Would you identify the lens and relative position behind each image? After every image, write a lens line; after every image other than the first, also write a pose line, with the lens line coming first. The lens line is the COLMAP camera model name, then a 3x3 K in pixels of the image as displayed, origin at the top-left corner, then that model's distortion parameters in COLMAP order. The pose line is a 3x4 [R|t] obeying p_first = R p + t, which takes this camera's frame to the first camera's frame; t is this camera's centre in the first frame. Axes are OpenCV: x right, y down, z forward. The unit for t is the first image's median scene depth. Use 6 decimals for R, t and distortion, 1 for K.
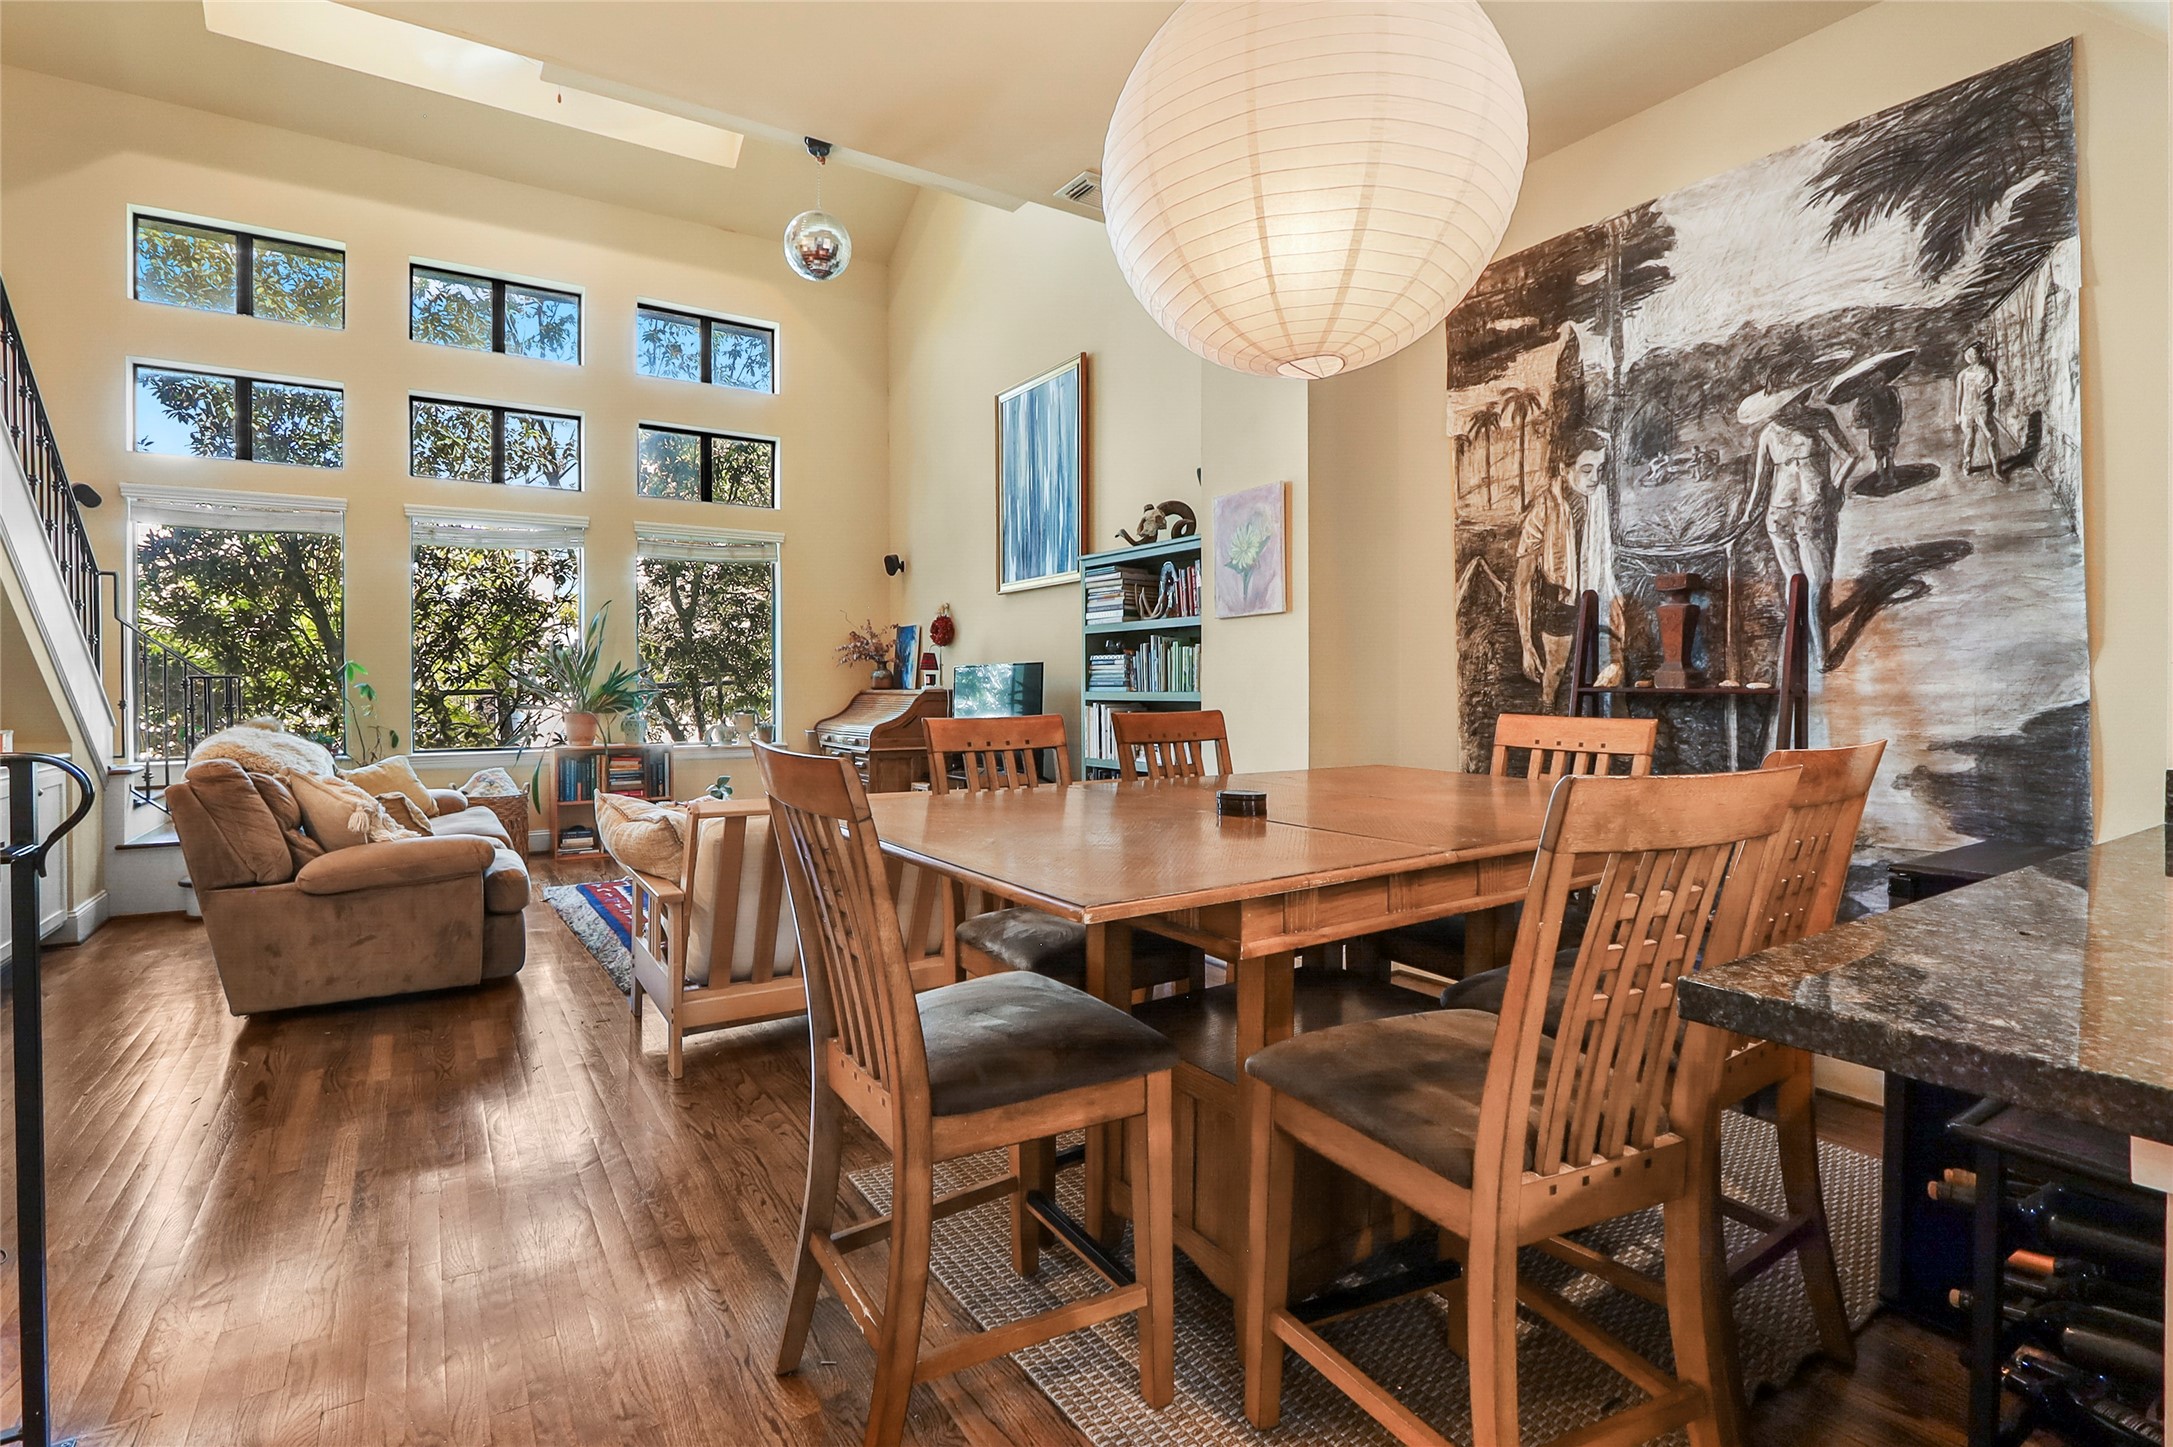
lens RADIAL K [[1014.4, 0, 1061.9], [0, 1014.4, 693.9], [0, 0, 1]] dist [-0.014448, 0.000600]
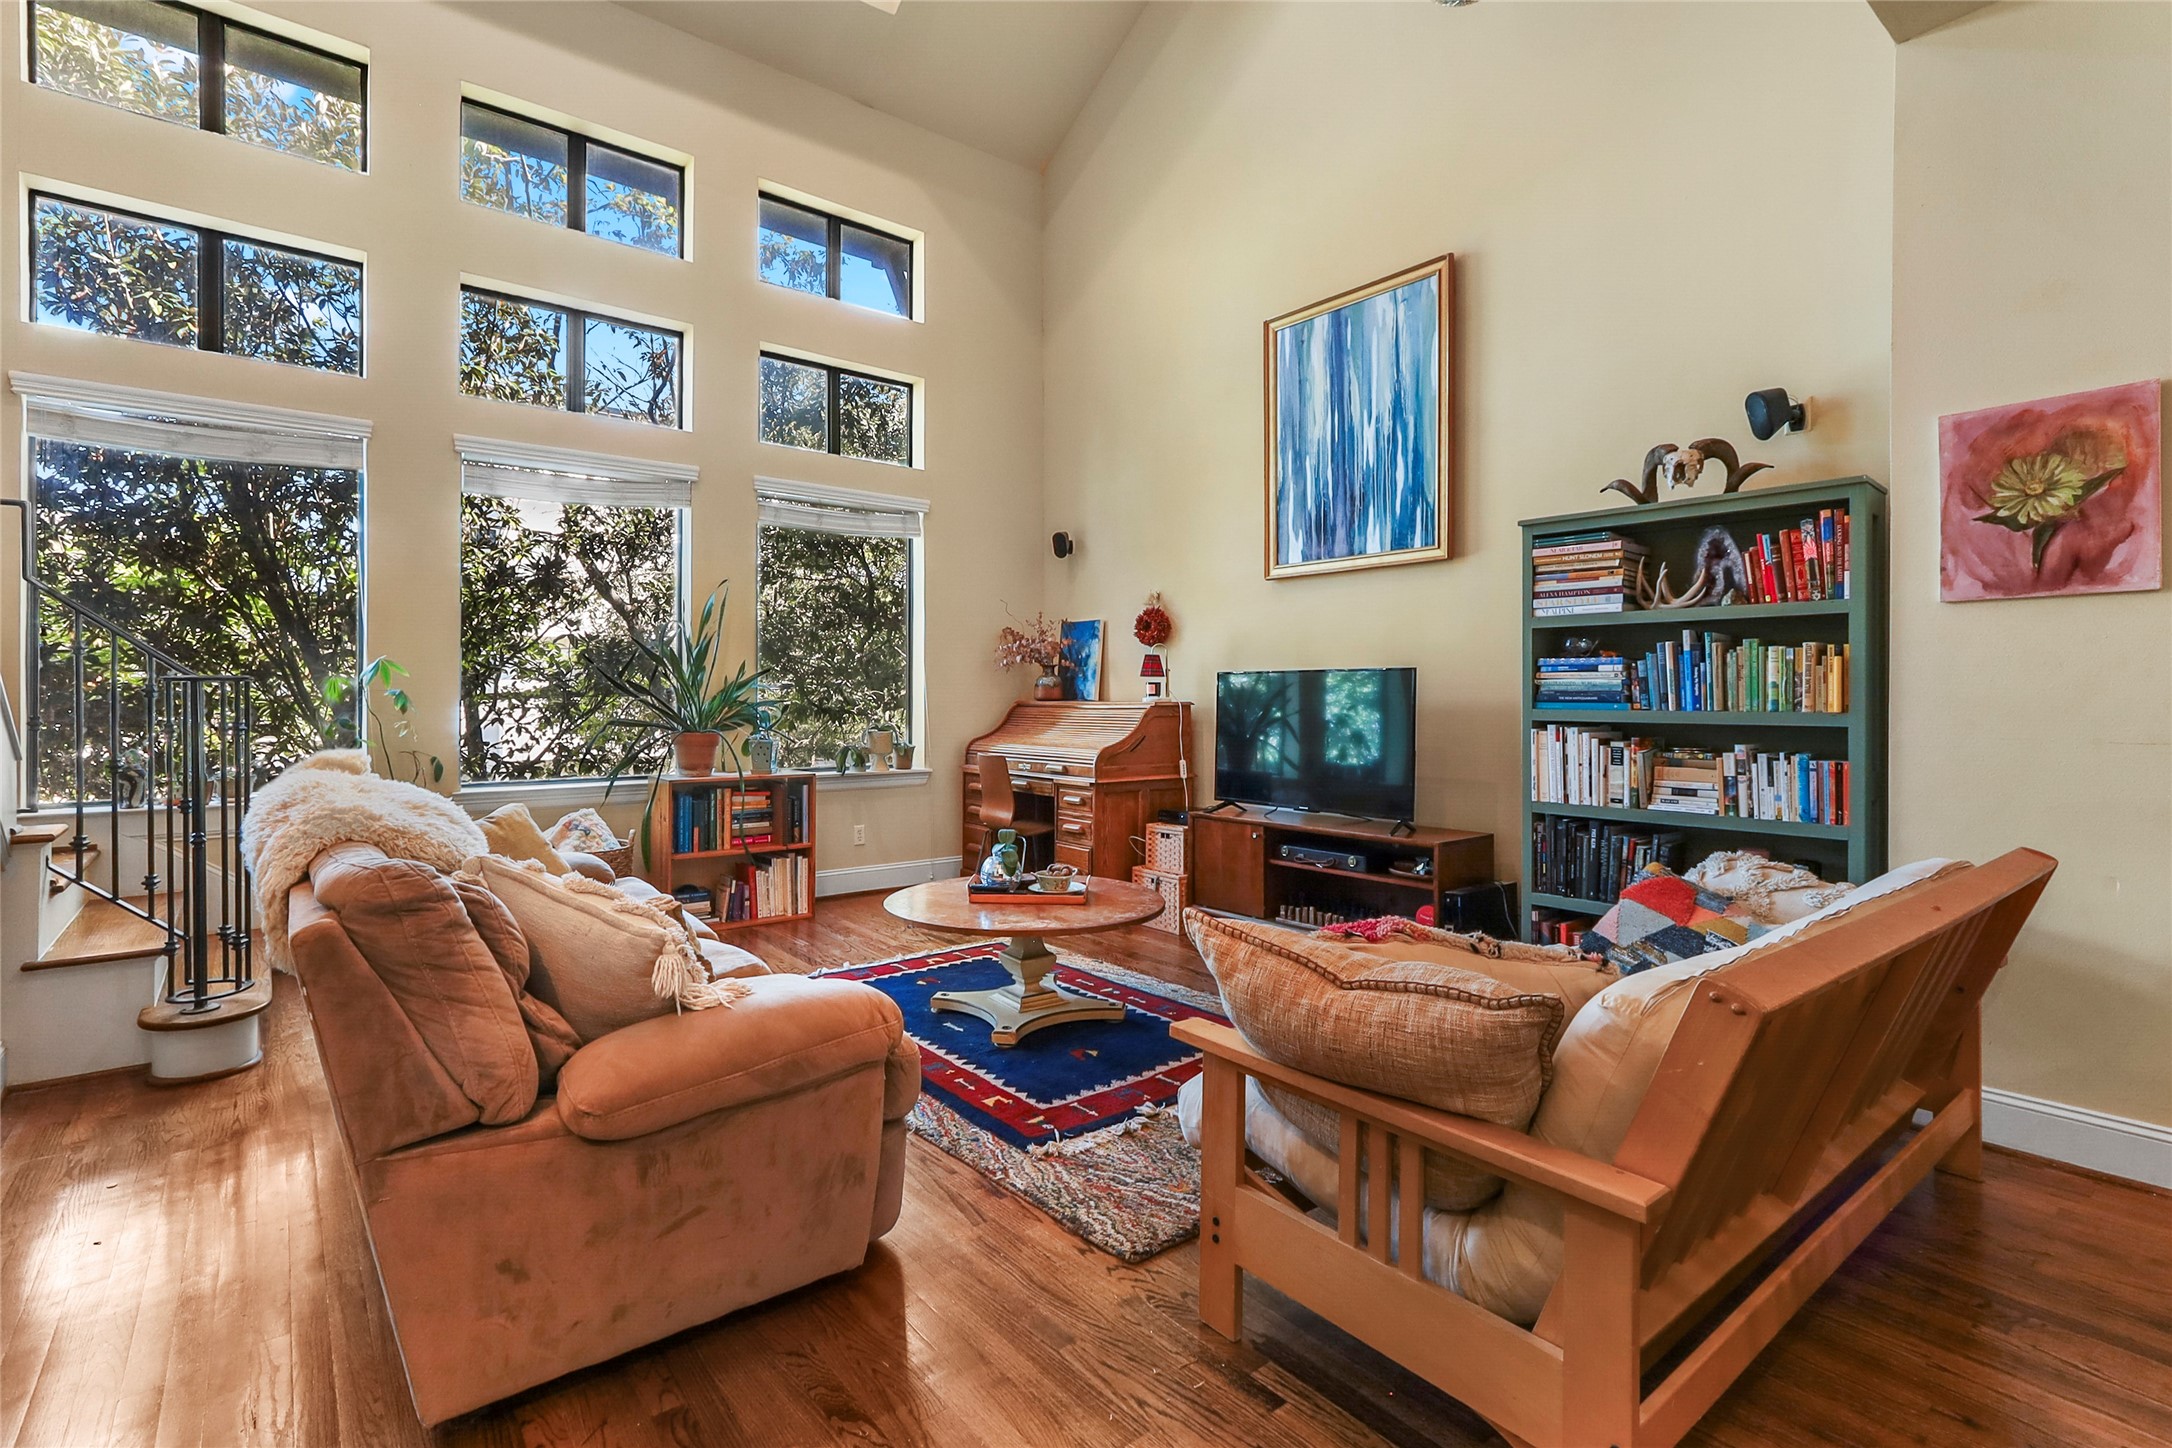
lens RADIAL K [[1001.1, 0, 1061.2], [0, 1001.1, 691.8], [0, 0, 1]] dist [0.001020, 0.002423]
pose [[0.994748, 0.006117, 0.102171, -0.606368], [-0.005175, 0.999942, -0.009482, -0.009742], [-0.102223, 0.008903, 0.994722, 0.530333]]
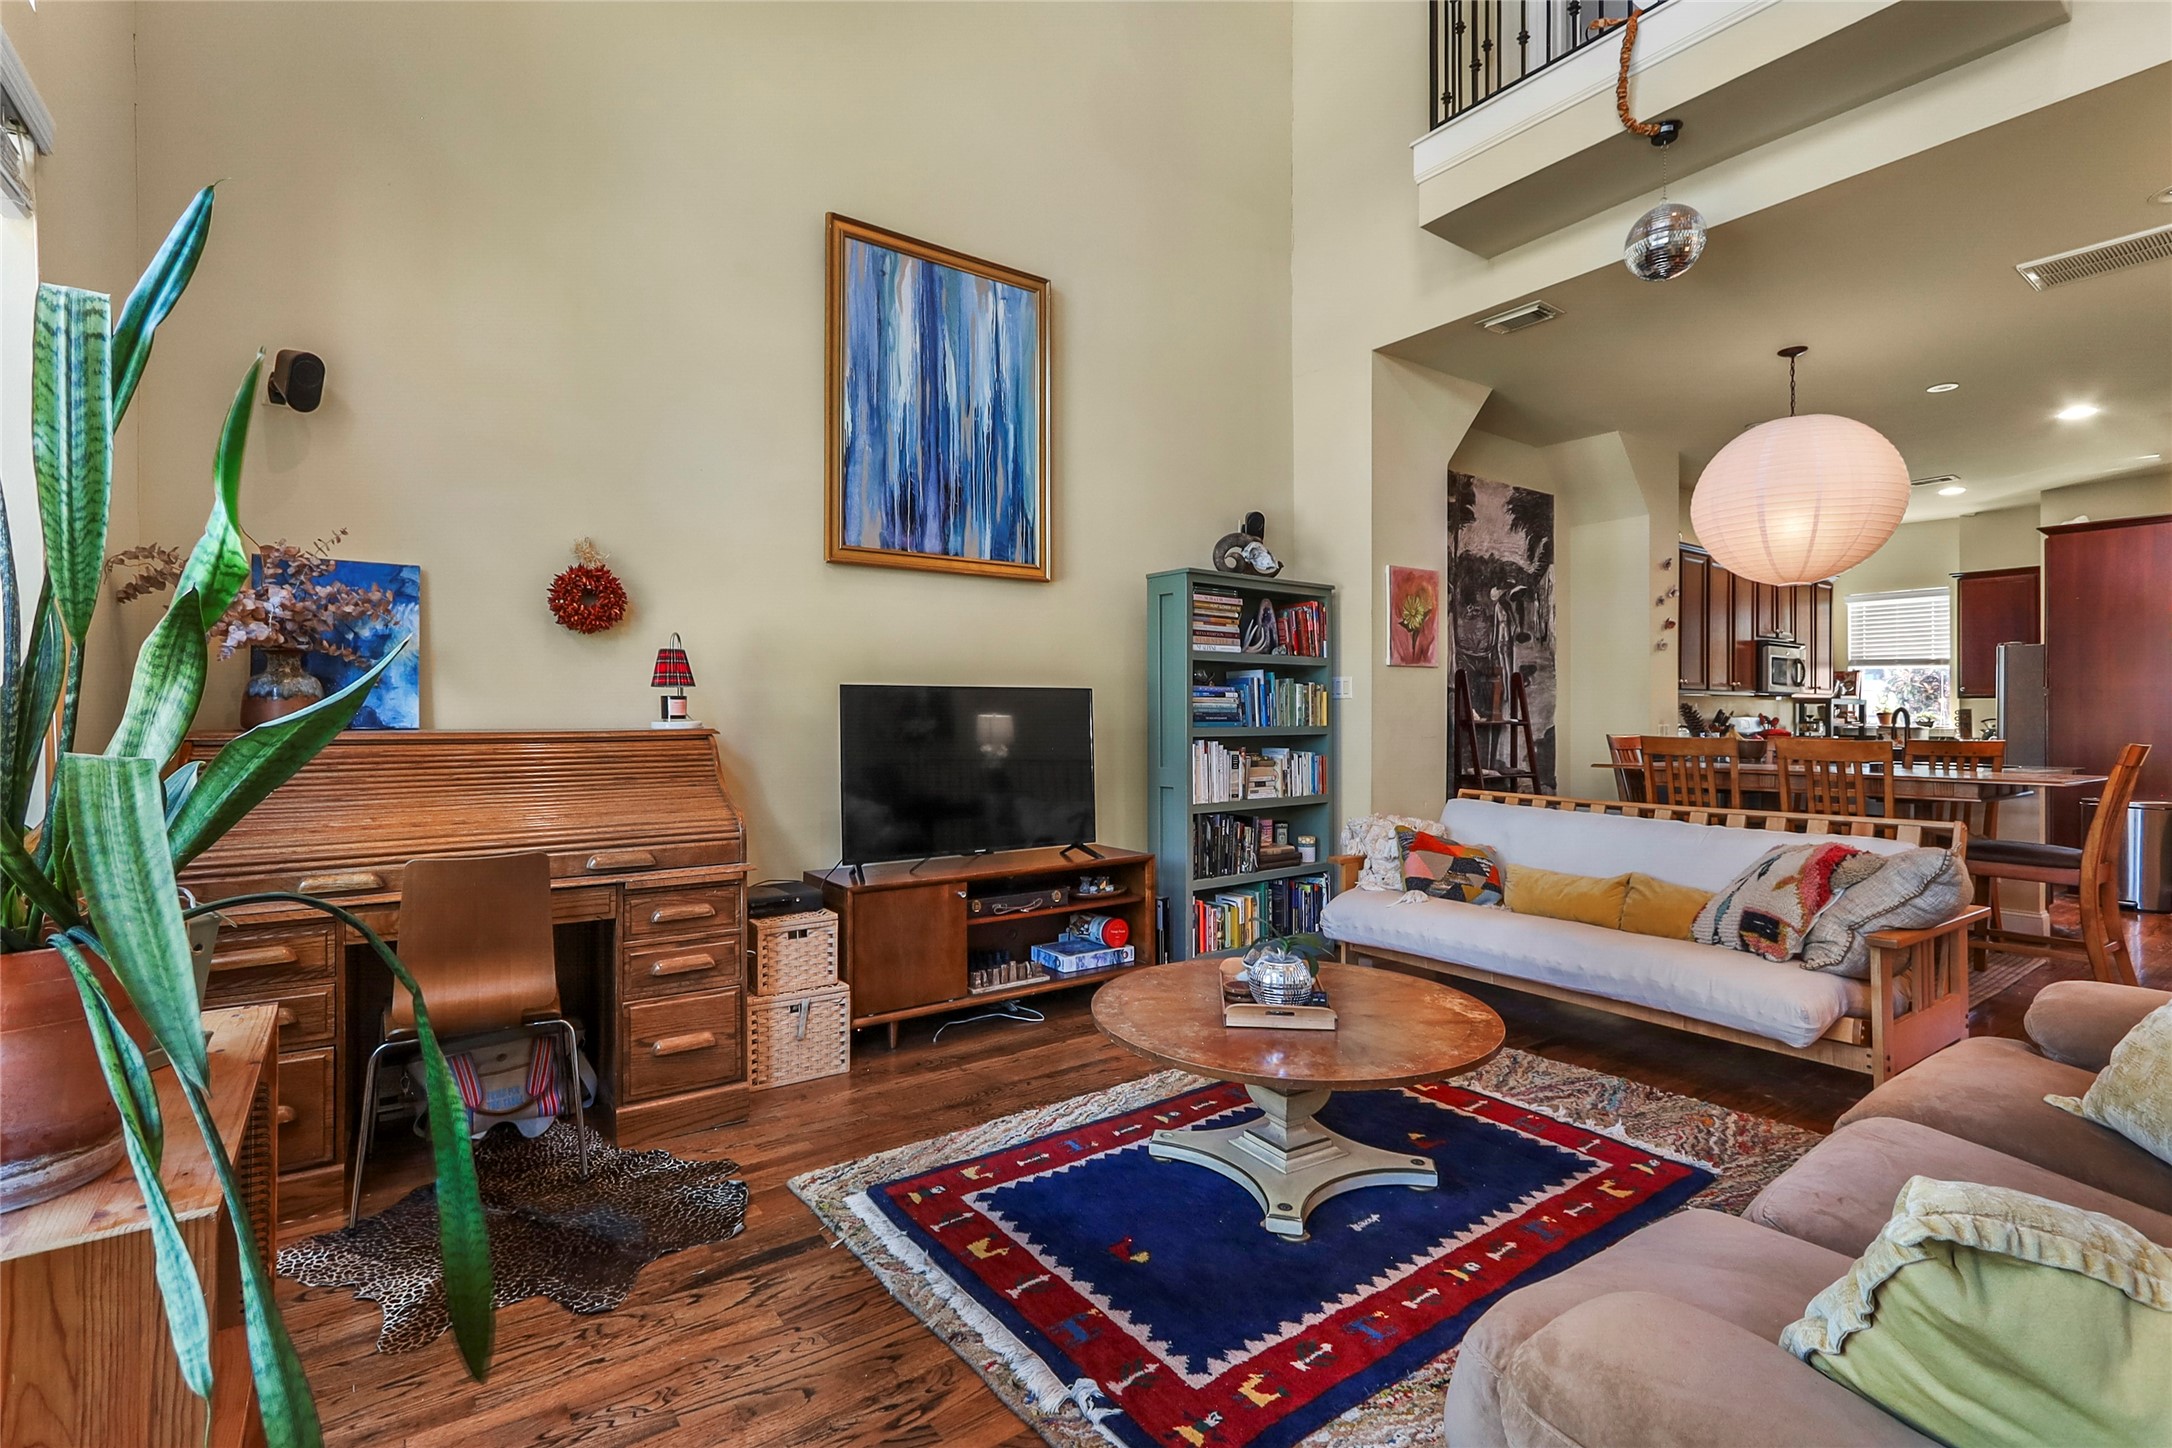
lens RADIAL K [[993.0, 0, 1063.2], [0, 993.0, 713.6], [0, 0, 1]] dist [0.003533, 0.000956]
pose [[-0.044231, 0.004888, 0.999009, -1.290883], [0.007171, 0.999964, -0.004575, -0.017438], [-0.998996, 0.006962, -0.044264, 1.832636]]
